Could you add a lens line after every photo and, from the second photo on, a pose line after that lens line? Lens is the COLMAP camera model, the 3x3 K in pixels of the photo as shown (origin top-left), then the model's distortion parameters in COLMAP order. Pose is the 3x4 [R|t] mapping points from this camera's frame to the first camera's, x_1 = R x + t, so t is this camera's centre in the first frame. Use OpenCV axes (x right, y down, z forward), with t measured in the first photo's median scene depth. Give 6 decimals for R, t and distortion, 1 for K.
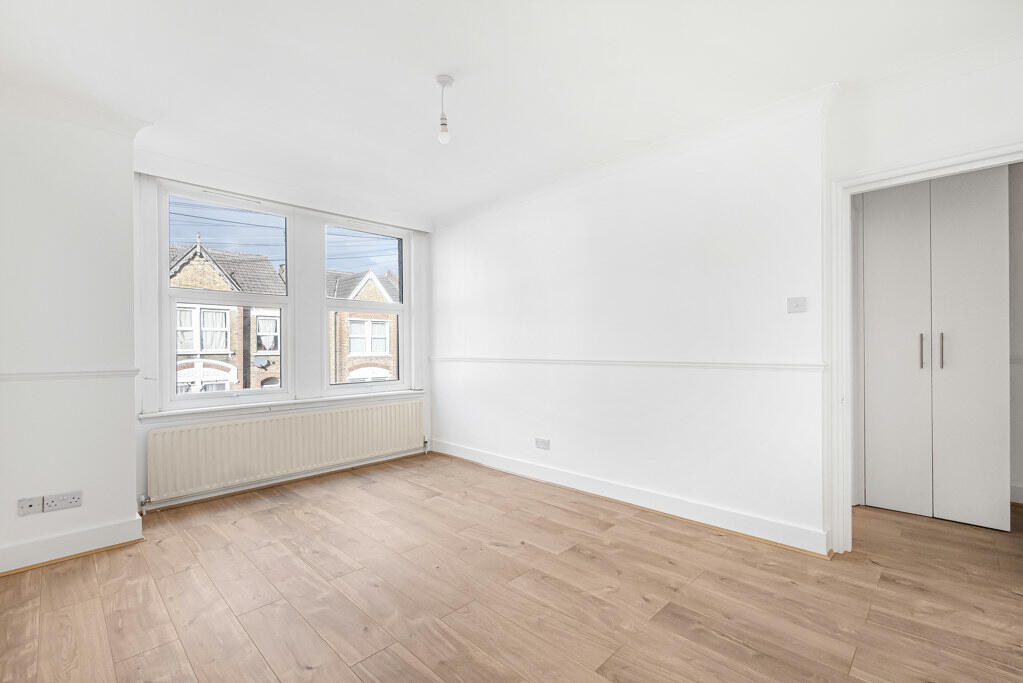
lens RADIAL K [[451.4, 0, 519.3], [0, 451.4, 342.1], [0, 0, 1]] dist [-0.002248, 0.000111]
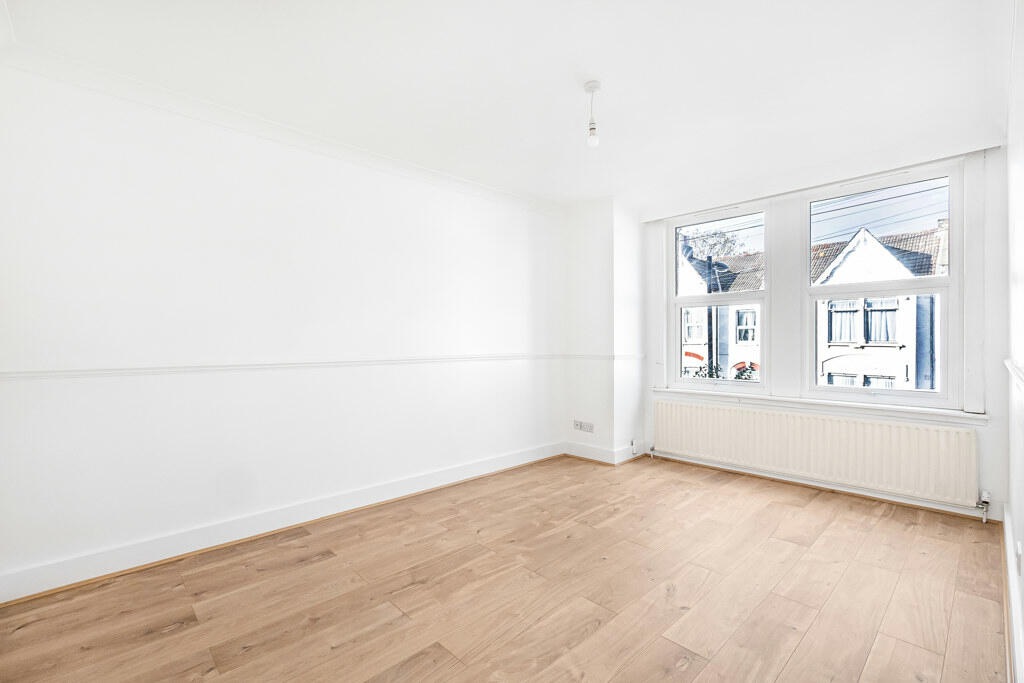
lens RADIAL K [[451.8, 0, 519.8], [0, 451.8, 342.1], [0, 0, 1]] dist [-0.002248, 0.000111]
pose [[-0.036930, 0.008026, -0.999286, 0.517083], [0.010487, 0.999916, 0.007644, -0.002544], [0.999263, -0.010197, -0.037011, 0.515611]]
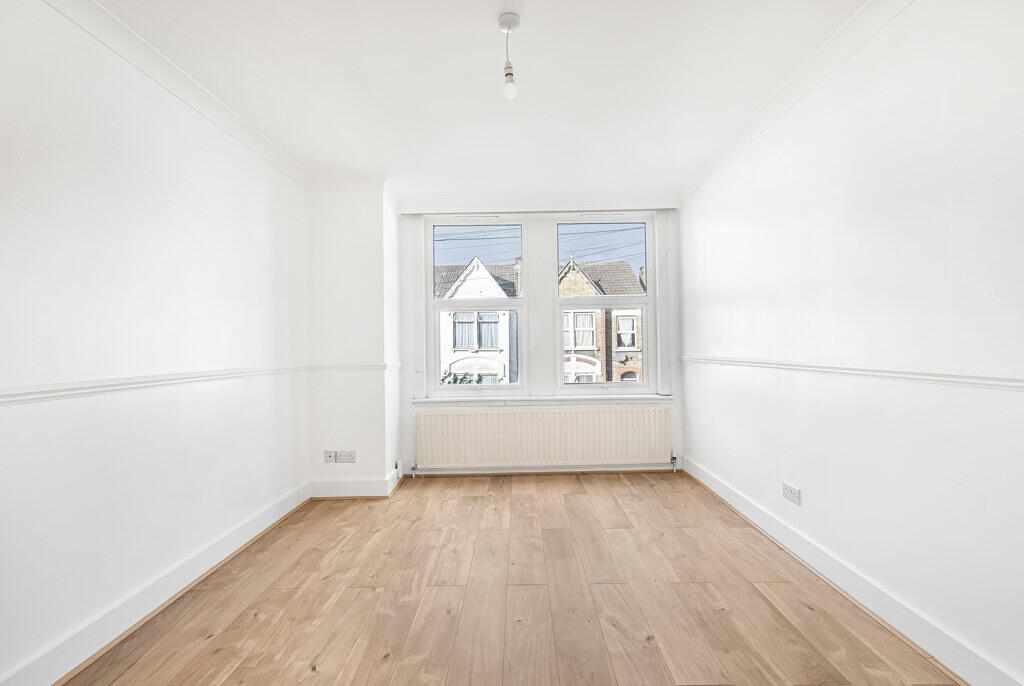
lens RADIAL K [[447.1, 0, 513.3], [0, 447.1, 336.6], [0, 0, 1]] dist [-0.003738, -0.000279]
pose [[0.687119, -0.019962, -0.726271, 0.244966], [0.017954, 0.999784, -0.010494, -0.001239], [0.726323, -0.005828, 0.687329, 0.269389]]
